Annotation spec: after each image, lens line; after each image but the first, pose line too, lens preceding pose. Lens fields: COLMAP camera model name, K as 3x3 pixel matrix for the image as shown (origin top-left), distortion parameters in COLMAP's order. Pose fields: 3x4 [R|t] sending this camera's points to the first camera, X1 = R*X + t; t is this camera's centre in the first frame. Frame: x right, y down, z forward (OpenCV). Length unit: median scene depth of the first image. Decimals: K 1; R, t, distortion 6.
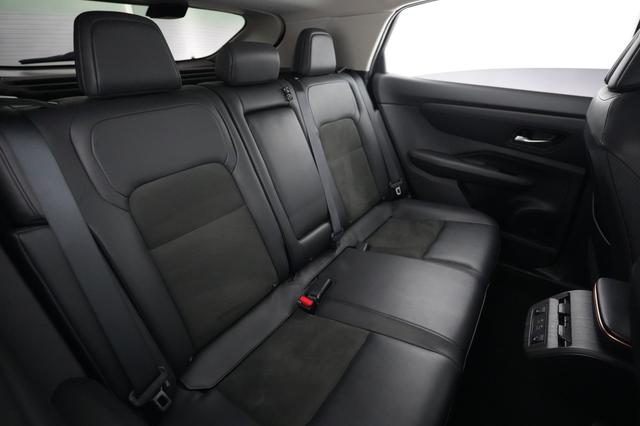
lens RADIAL K [[310.9, 0, 320.0], [0, 310.9, 213.0], [0, 0, 1]] dist [0.000321, 0.000091]
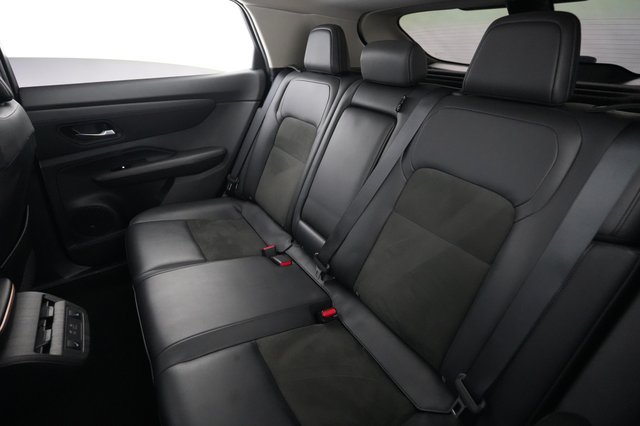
lens RADIAL K [[310.9, 0, 320.0], [0, 310.9, 213.0], [0, 0, 1]] dist [0.000321, 0.000091]
pose [[-0.367474, 0.427043, -0.826194, 0.996680], [-0.460035, 0.688598, 0.560536, -0.711448], [0.808288, 0.586061, -0.056587, 1.365248]]
